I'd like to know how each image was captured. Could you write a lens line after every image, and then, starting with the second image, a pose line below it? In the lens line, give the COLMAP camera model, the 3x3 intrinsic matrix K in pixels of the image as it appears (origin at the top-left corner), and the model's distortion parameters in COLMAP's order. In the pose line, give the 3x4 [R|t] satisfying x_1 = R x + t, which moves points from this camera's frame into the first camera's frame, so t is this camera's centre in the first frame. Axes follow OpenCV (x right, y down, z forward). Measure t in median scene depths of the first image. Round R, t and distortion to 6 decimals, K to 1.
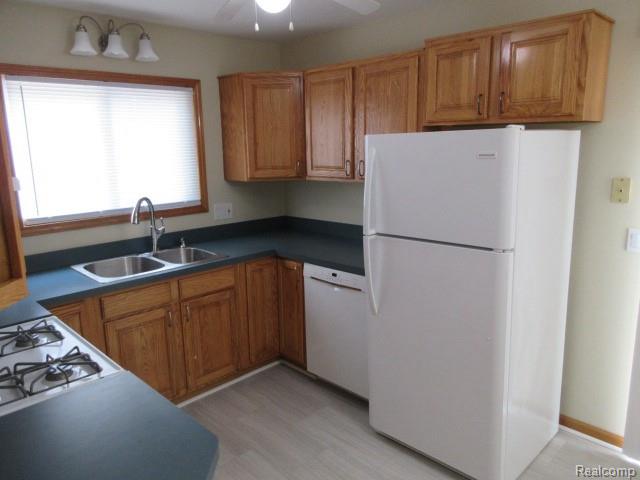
lens RADIAL K [[473.4, 0, 320.0], [0, 473.4, 240.0], [0, 0, 1]] dist [-0.010676, 0.008011]
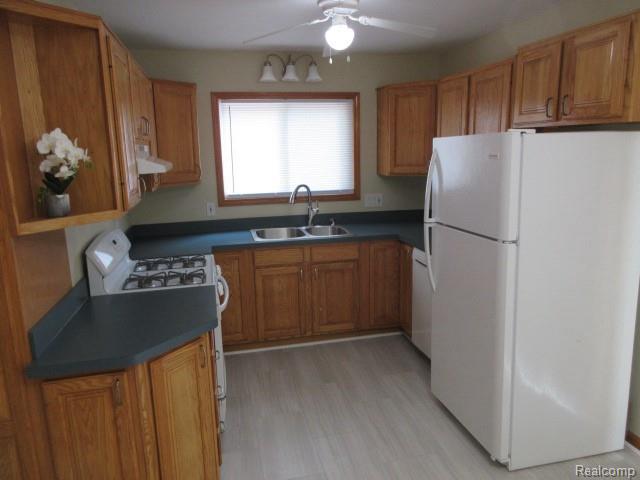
lens RADIAL K [[471.3, 0, 316.5], [0, 471.3, 240.0], [0, 0, 1]] dist [0.001471, 0.001484]
pose [[0.849295, 0.105732, -0.517222, 0.375429], [-0.103242, 0.994086, 0.033688, 0.017114], [0.517725, 0.024788, 0.855188, -0.117613]]
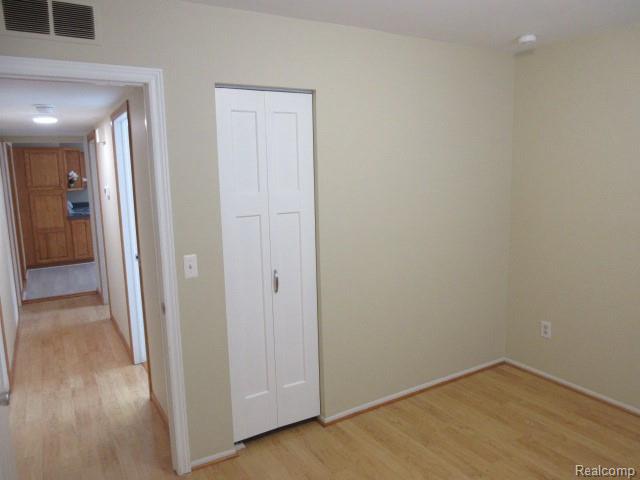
lens RADIAL K [[473.4, 0, 320.0], [0, 473.4, 240.0], [0, 0, 1]] dist [-0.010676, 0.008011]
pose [[0.969391, 0.031118, -0.243542, 1.968148], [-0.044398, 0.997800, -0.049229, 0.428231], [0.241474, 0.058535, 0.968640, -2.177276]]
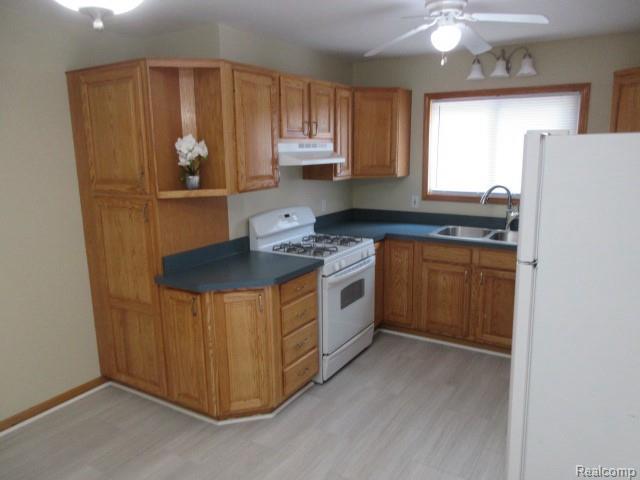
lens RADIAL K [[467.6, 0, 317.6], [0, 467.6, 247.8], [0, 0, 1]] dist [-0.009113, -0.006356]
pose [[0.242860, 0.225900, -0.943392, 0.747122], [-0.192345, 0.964412, 0.181417, -0.063600], [0.950801, 0.137398, 0.277667, 0.212658]]
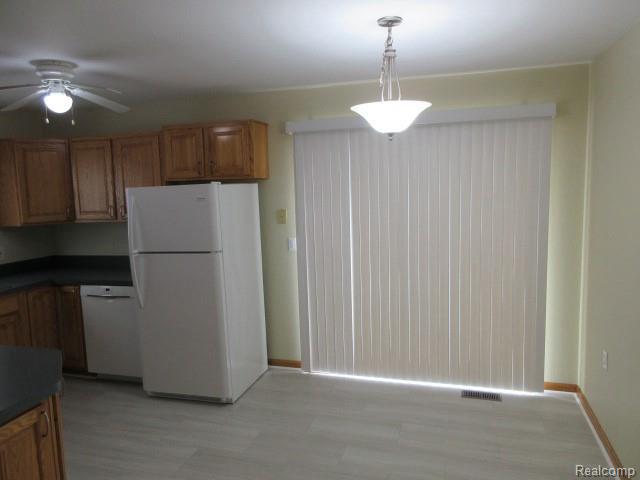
lens RADIAL K [[473.4, 0, 320.0], [0, 473.4, 240.0], [0, 0, 1]] dist [-0.010676, 0.008011]
pose [[0.879162, -0.064103, 0.472192, -0.062720], [0.111014, 0.991198, -0.072134, 0.094532], [-0.463412, 0.115837, 0.878539, -0.463409]]
